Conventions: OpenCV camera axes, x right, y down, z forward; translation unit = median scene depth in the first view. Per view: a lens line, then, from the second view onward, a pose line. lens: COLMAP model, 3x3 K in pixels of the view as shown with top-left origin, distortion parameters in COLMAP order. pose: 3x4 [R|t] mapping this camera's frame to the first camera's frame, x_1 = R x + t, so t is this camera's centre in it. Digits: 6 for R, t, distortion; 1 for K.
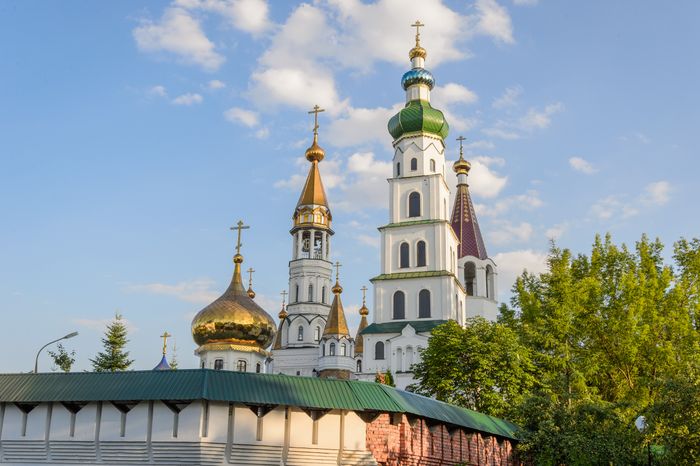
lens RADIAL K [[832.6, 0, 350.0], [0, 832.6, 233.0], [0, 0, 1]] dist [-0.005242, -0.006996]
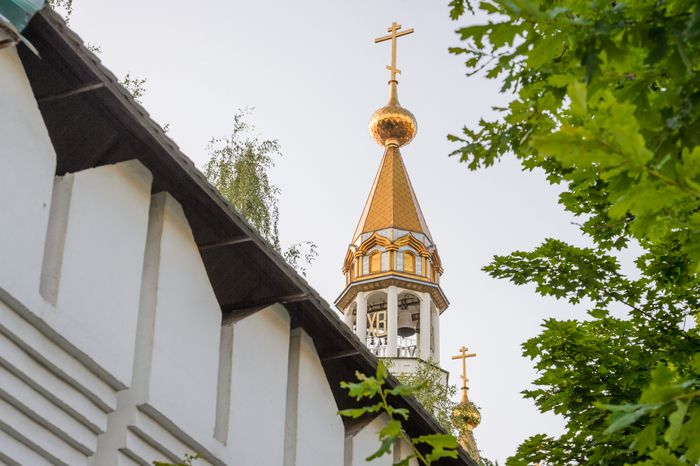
lens RADIAL K [[1425.8, 0, 350.0], [0, 1425.8, 233.0], [0, 0, 1]] dist [0.006993, -0.001575]
pose [[0.997058, -0.036267, -0.067527, -0.024617], [0.019644, 0.972462, -0.232230, 0.156677], [0.074089, 0.230221, 0.970314, 0.451311]]
